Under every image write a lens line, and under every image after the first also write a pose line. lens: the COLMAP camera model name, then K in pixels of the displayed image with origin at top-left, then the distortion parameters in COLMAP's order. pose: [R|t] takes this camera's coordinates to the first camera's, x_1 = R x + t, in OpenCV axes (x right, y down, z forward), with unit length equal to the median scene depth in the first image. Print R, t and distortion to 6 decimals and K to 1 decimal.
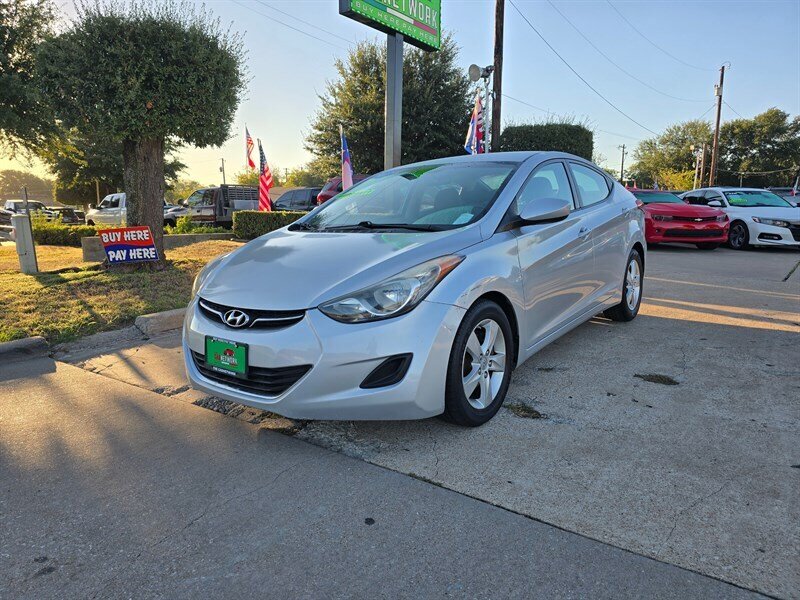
lens RADIAL K [[536.4, 0, 397.0], [0, 536.4, 292.5], [0, 0, 1]] dist [0.049635, -0.047282]
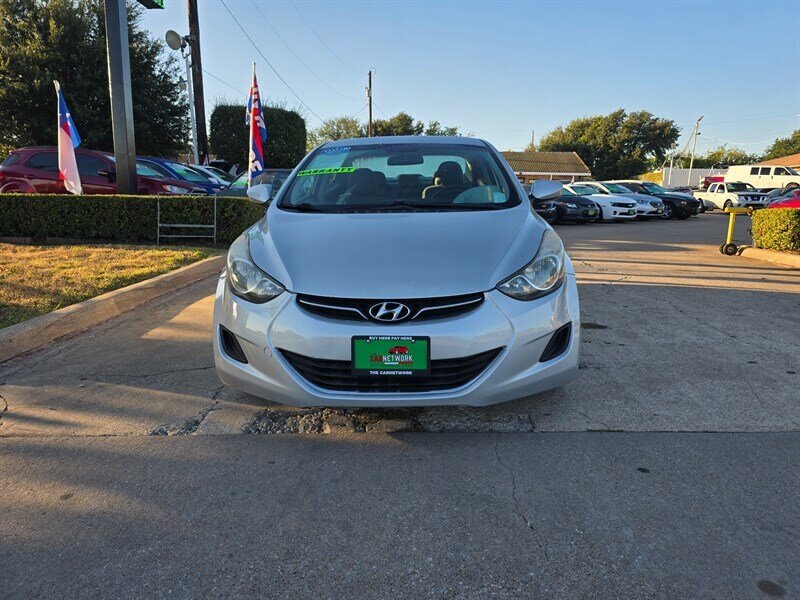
lens RADIAL K [[536.4, 0, 406.6], [0, 536.4, 299.1], [0, 0, 1]] dist [0.049635, -0.047282]
pose [[0.813435, -0.103161, 0.572435, -0.419434], [0.081671, 0.994654, 0.063195, -0.013432], [-0.575894, -0.004654, 0.817511, 0.151401]]
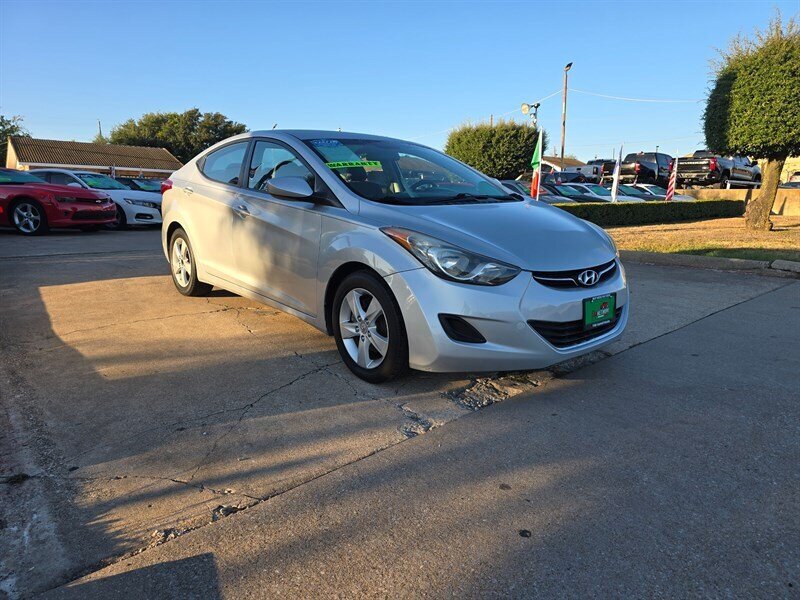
lens RADIAL K [[536.4, 0, 398.3], [0, 536.4, 301.2], [0, 0, 1]] dist [0.049635, -0.047282]
pose [[0.200554, -0.182345, 0.962563, -0.804418], [0.142239, 0.977535, 0.155545, -0.074443], [-0.969302, 0.105719, 0.221985, 0.621683]]
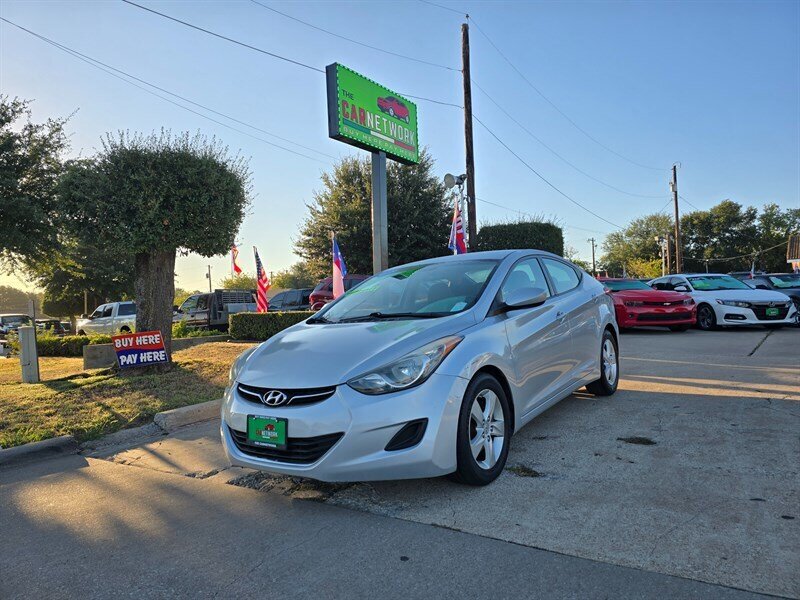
lens RADIAL K [[536.4, 0, 398.0], [0, 536.4, 289.5], [0, 0, 1]] dist [0.049635, -0.047282]
pose [[0.998559, -0.040899, 0.034757, -0.033013], [0.046606, 0.981904, -0.183557, 0.023965], [-0.026621, 0.184912, 0.982394, -0.113374]]
